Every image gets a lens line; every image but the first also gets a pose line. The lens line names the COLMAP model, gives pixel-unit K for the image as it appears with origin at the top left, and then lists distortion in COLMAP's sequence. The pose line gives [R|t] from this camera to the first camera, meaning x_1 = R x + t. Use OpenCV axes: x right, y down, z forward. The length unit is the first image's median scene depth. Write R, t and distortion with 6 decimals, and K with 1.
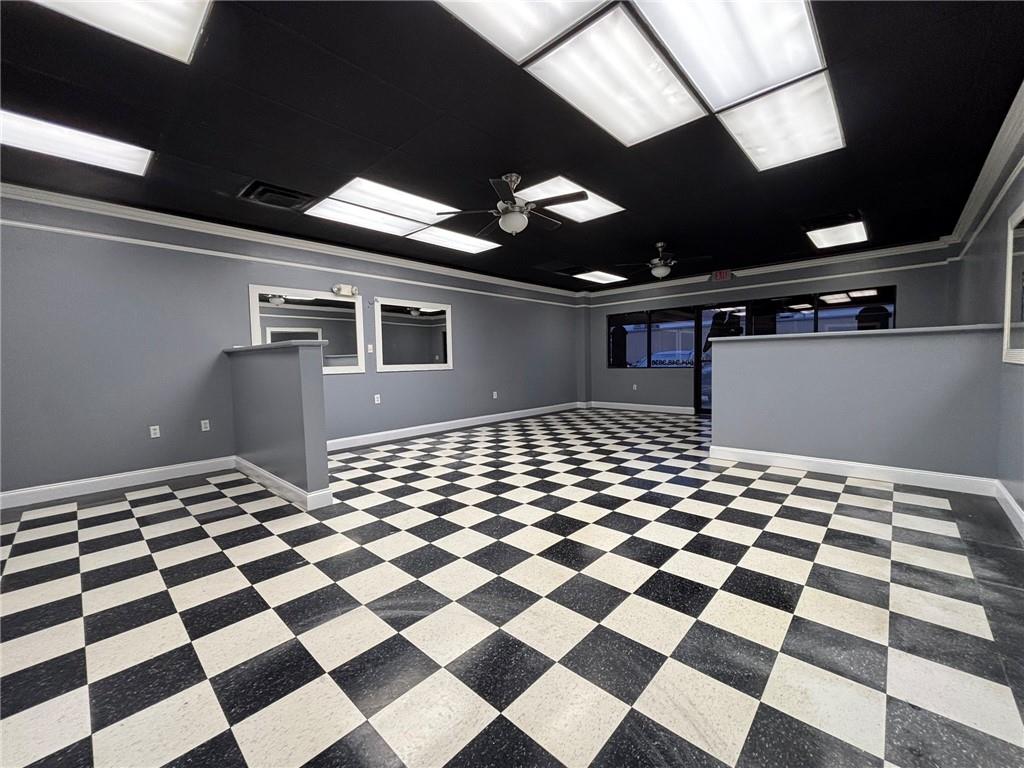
lens RADIAL K [[411.5, 0, 508.4], [0, 411.5, 384.8], [0, 0, 1]] dist [-0.001087, 0.000449]
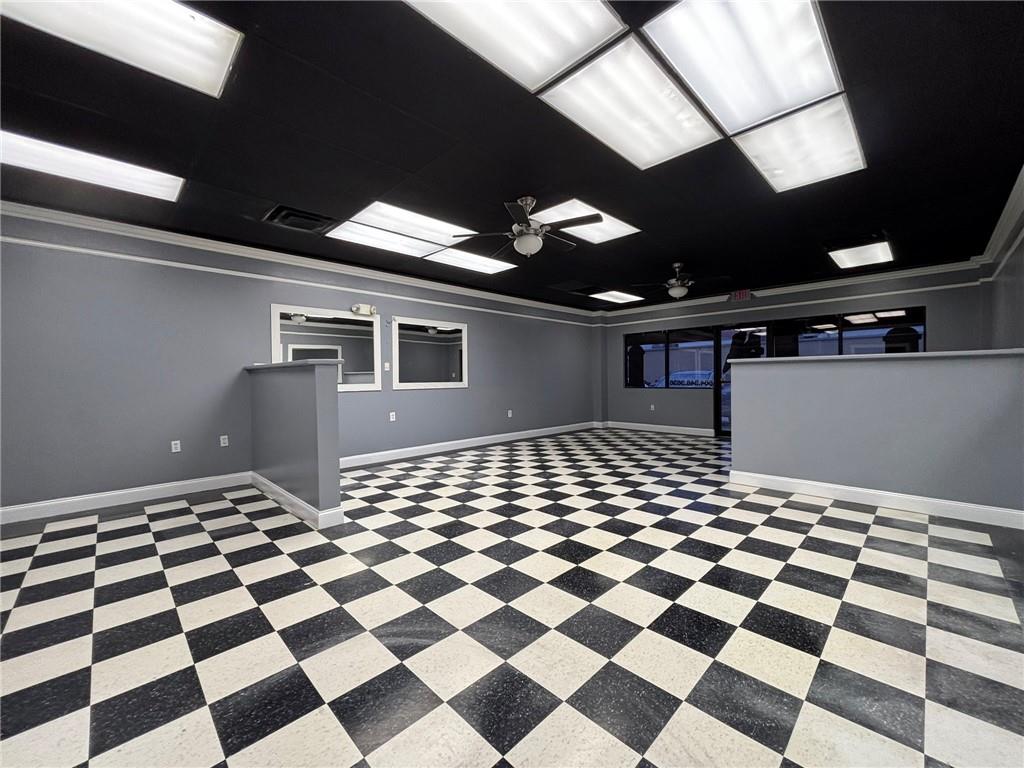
lens RADIAL K [[411.5, 0, 509.4], [0, 411.5, 384.4], [0, 0, 1]] dist [0.000867, -0.000644]
pose [[0.999161, 0.010481, -0.039602, 0.011456], [-0.012184, 0.999001, -0.042994, -0.008953], [0.039112, 0.043440, 0.998290, 0.006993]]
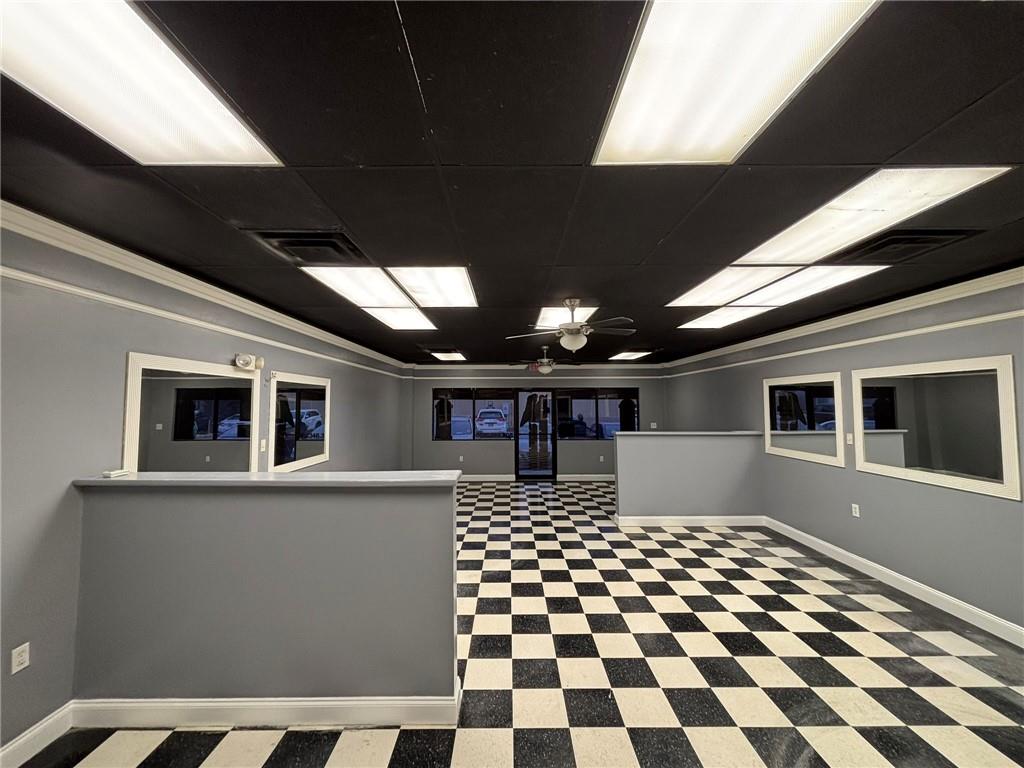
lens RADIAL K [[411.5, 0, 509.4], [0, 411.5, 384.4], [0, 0, 1]] dist [0.000867, -0.000644]
pose [[0.727238, 0.053221, 0.684319, -1.018074], [0.027797, 0.993888, -0.106837, -0.206878], [-0.685822, 0.096718, 0.721314, 0.421603]]
